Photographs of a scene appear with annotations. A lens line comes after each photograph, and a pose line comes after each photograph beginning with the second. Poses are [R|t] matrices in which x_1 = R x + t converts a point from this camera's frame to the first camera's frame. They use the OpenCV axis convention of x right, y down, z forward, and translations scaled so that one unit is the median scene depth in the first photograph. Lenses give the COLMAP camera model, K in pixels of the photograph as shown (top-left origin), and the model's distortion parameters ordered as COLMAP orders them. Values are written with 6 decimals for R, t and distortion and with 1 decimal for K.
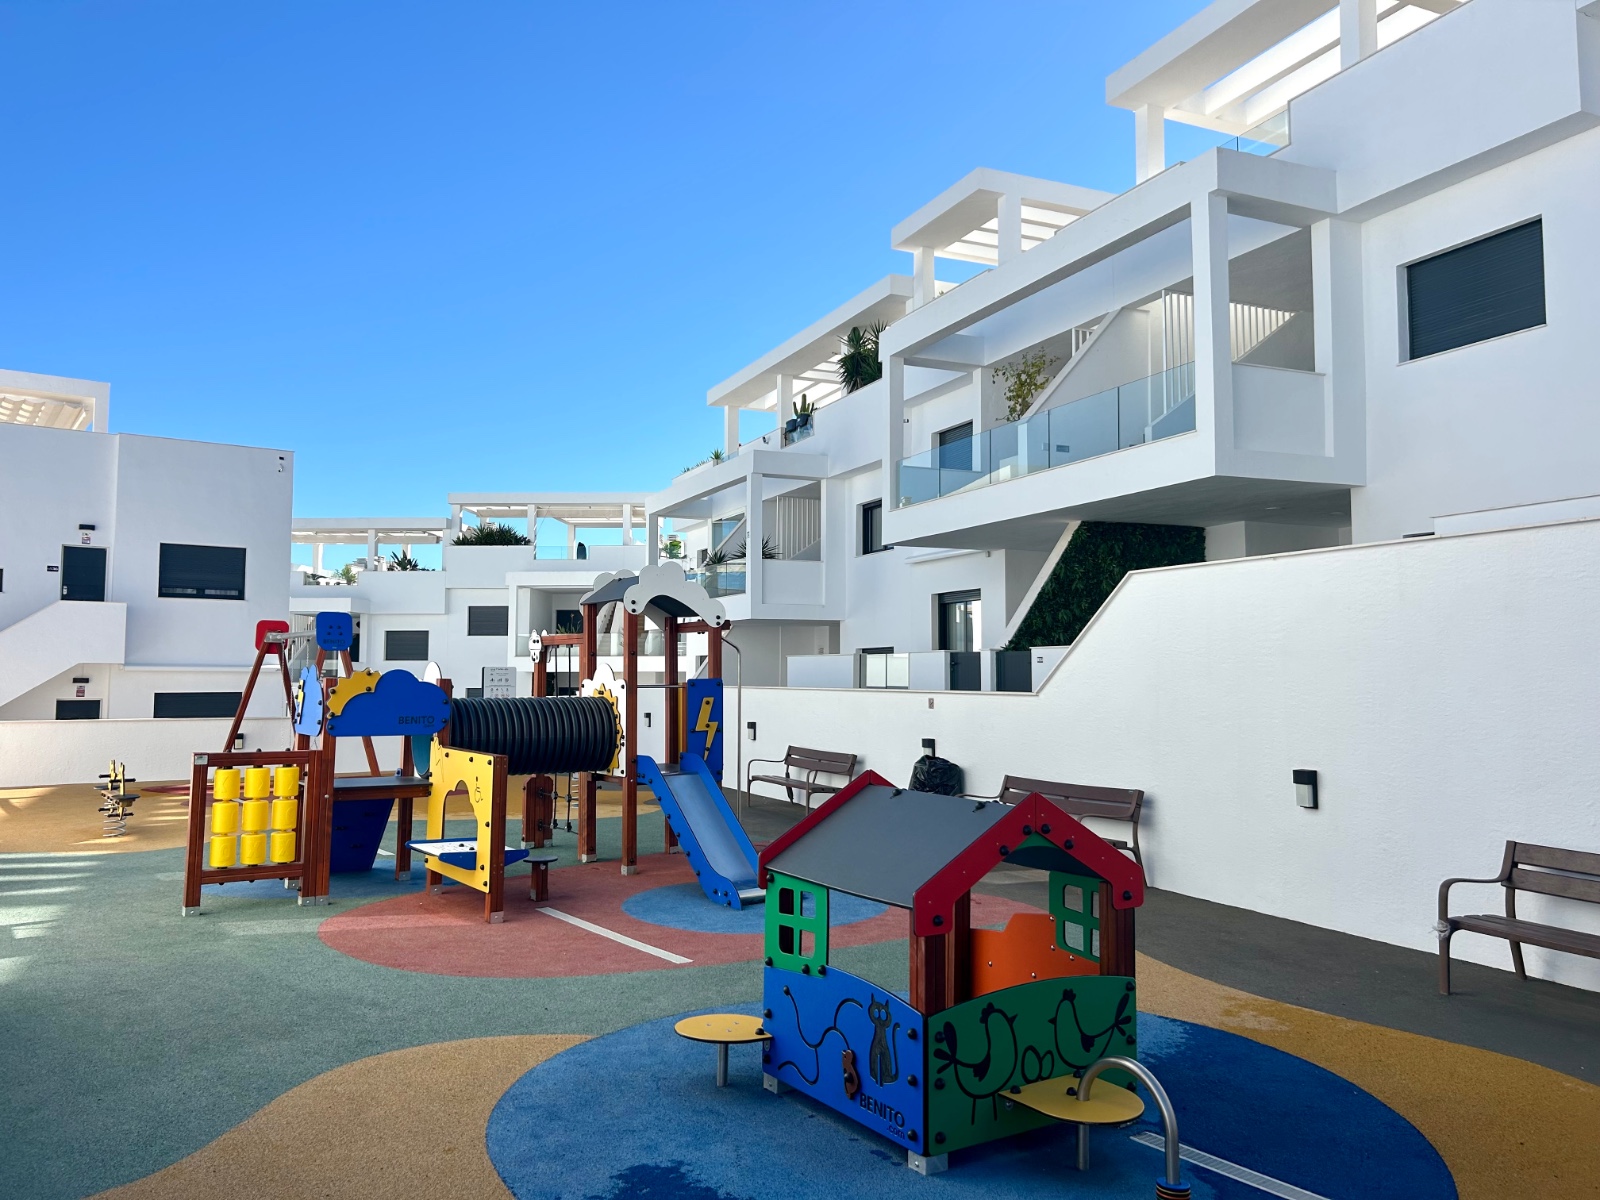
lens RADIAL K [[1209.3, 0, 820.5], [0, 1209.3, 588.0], [0, 0, 1]] dist [0.004913, 0.000867]
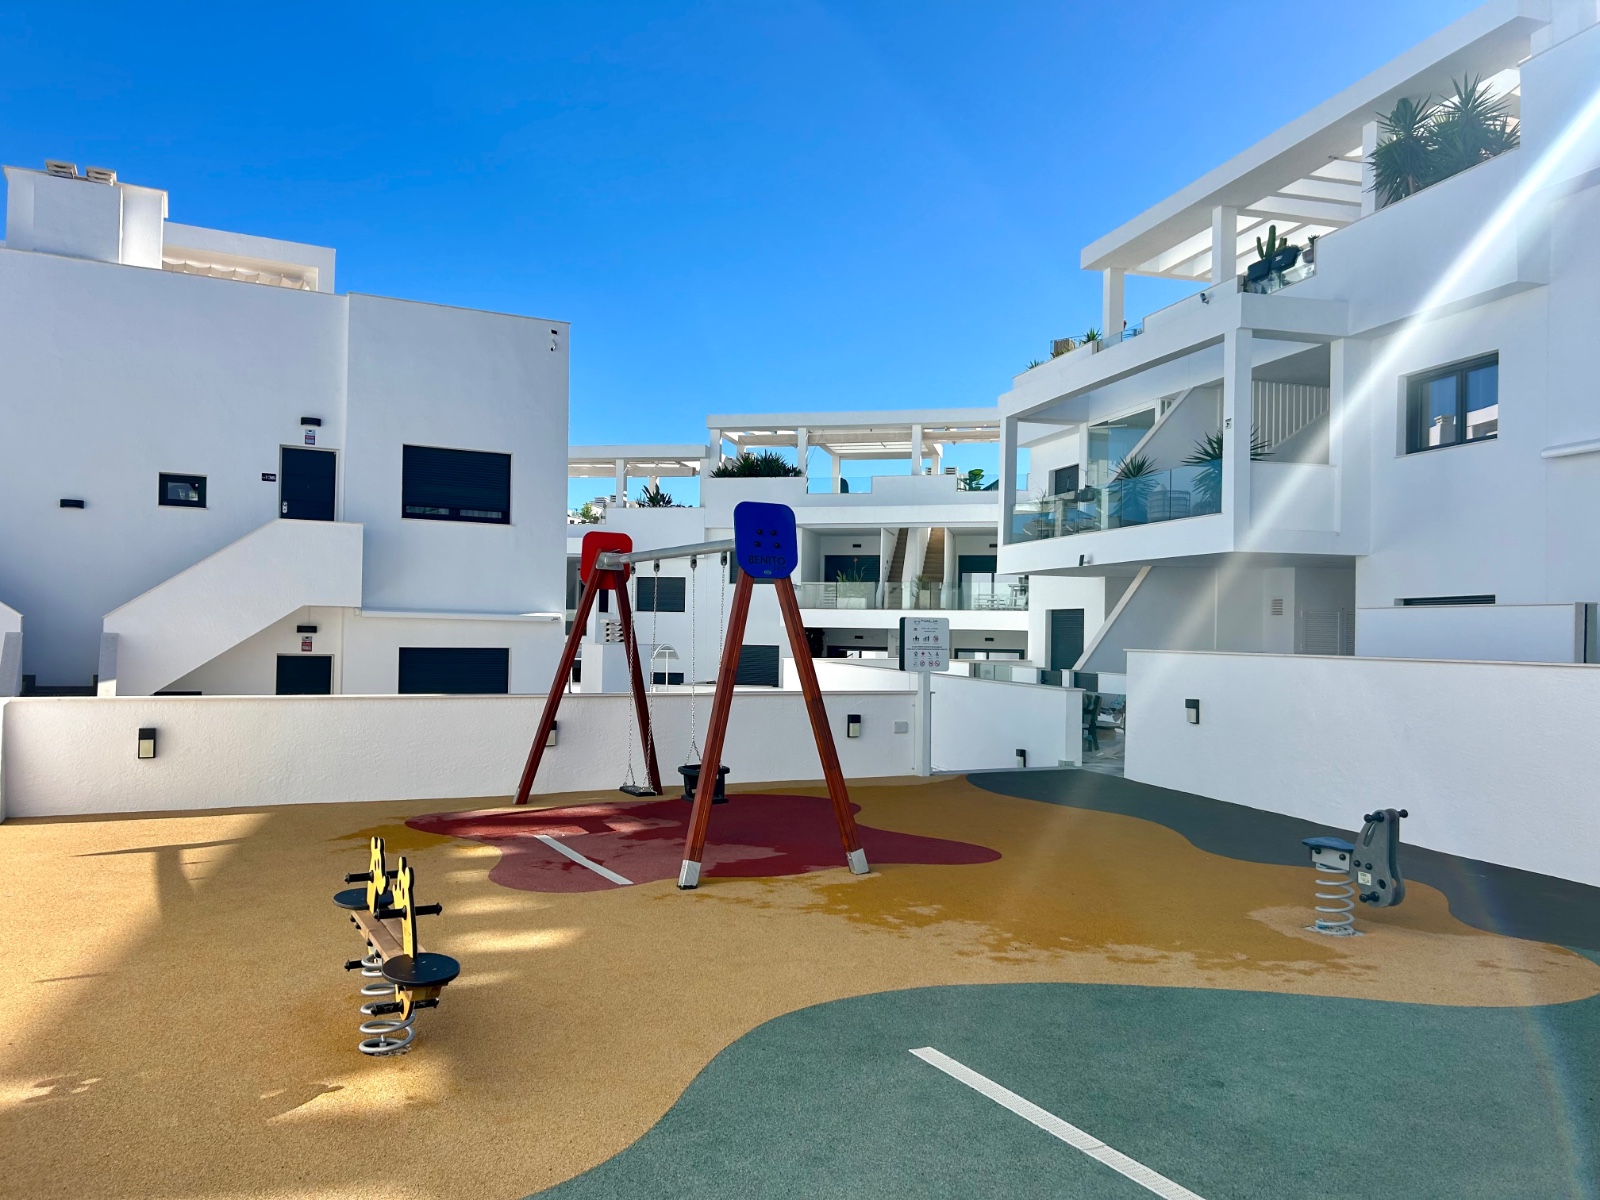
lens RADIAL K [[1197.0, 0, 800.0], [0, 1197.0, 600.0], [0, 0, 1]] dist [0.069965, -0.069376]
pose [[0.986612, 0.010437, -0.162753, -0.202570], [-0.003243, 0.999008, 0.044402, 0.025908], [0.163055, -0.043279, 0.985667, 0.337818]]
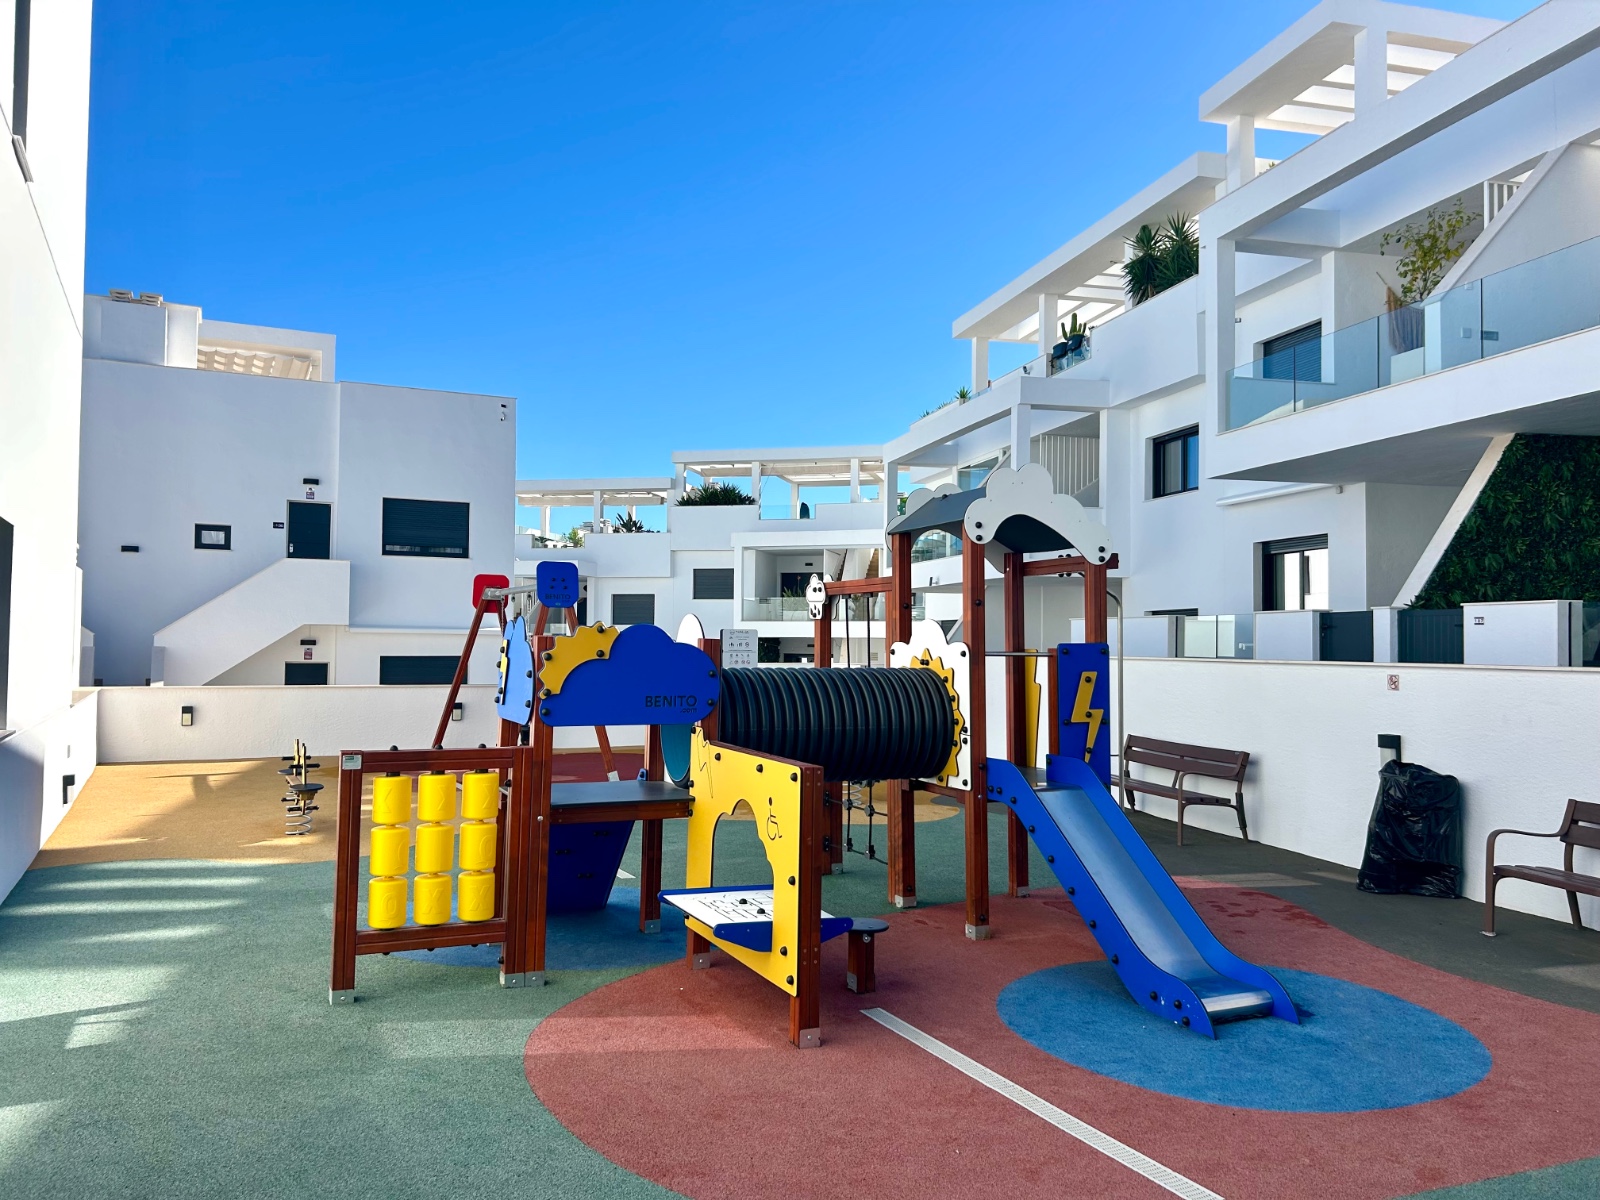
lens RADIAL K [[1197.0, 0, 800.0], [0, 1197.0, 600.0], [0, 0, 1]] dist [0.069965, -0.069376]
pose [[0.982414, -0.000438, -0.186717, -0.055758], [0.007242, 0.999334, 0.035758, 0.012269], [0.186577, -0.036481, 0.981763, 0.146822]]
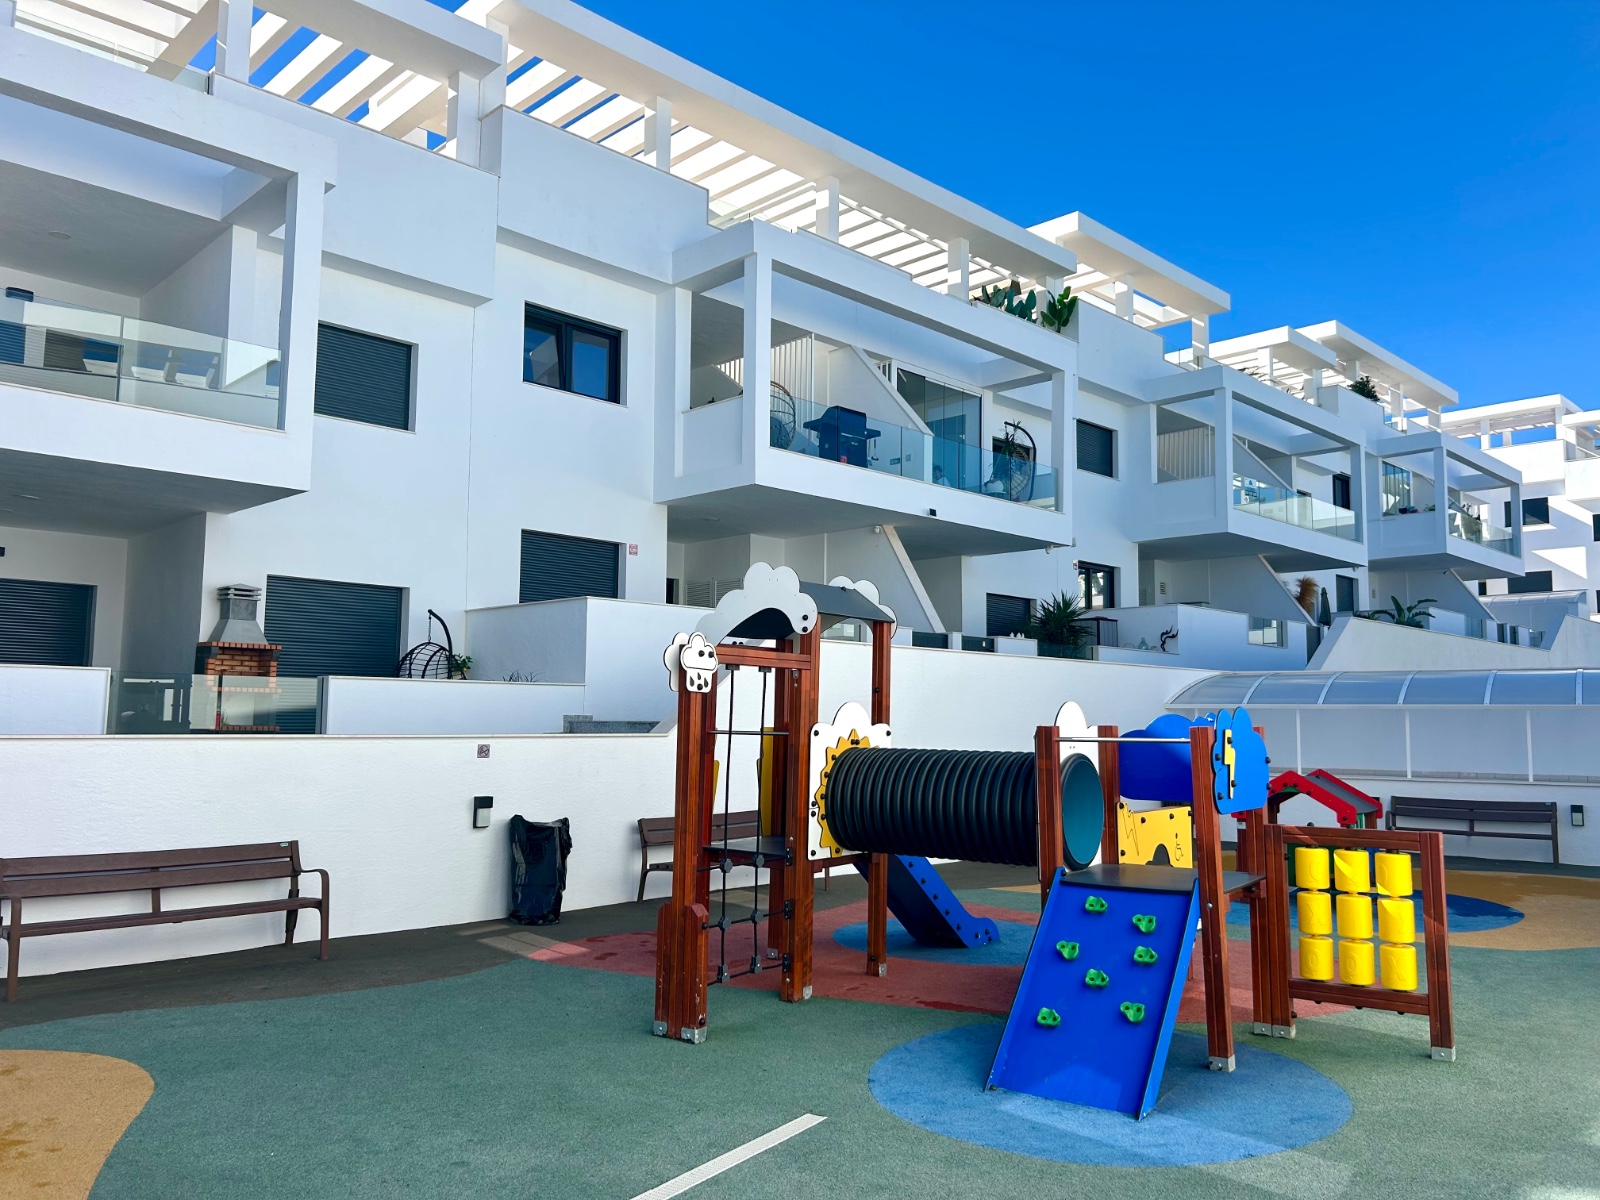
lens RADIAL K [[1197.0, 0, 800.0], [0, 1197.0, 600.0], [0, 0, 1]] dist [0.069965, -0.069376]
pose [[-0.328566, 0.092524, 0.939938, -0.382230], [-0.082005, 0.988637, -0.125983, 0.042451], [-0.940914, -0.118473, -0.317245, 0.563790]]
